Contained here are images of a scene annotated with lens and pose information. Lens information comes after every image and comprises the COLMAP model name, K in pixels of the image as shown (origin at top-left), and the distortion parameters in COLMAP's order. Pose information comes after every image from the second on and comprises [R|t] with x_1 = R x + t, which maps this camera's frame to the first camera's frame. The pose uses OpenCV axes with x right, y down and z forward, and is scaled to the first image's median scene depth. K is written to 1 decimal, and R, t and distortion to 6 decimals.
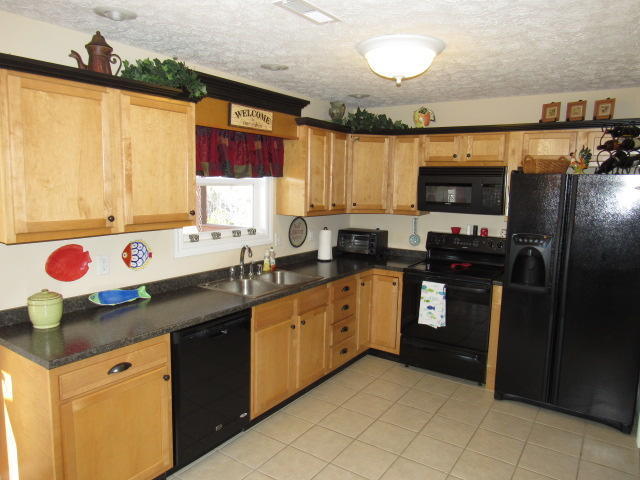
lens RADIAL K [[456.2, 0, 319.9], [0, 456.2, 241.9], [0, 0, 1]] dist [-0.017415, -0.002247]
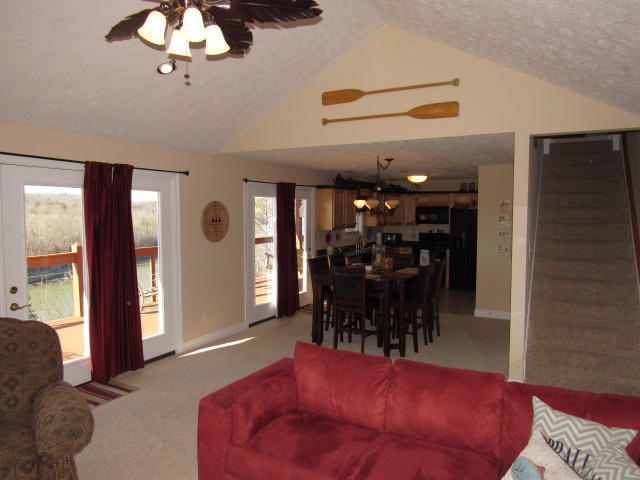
lens RADIAL K [[456.2, 0, 319.6], [0, 456.2, 238.2], [0, 0, 1]] dist [-0.017415, -0.002247]
pose [[0.995004, -0.023870, 0.096935, -0.562275], [0.030501, 0.997252, -0.067512, 0.166064], [-0.095057, 0.070131, 0.992998, -1.449948]]
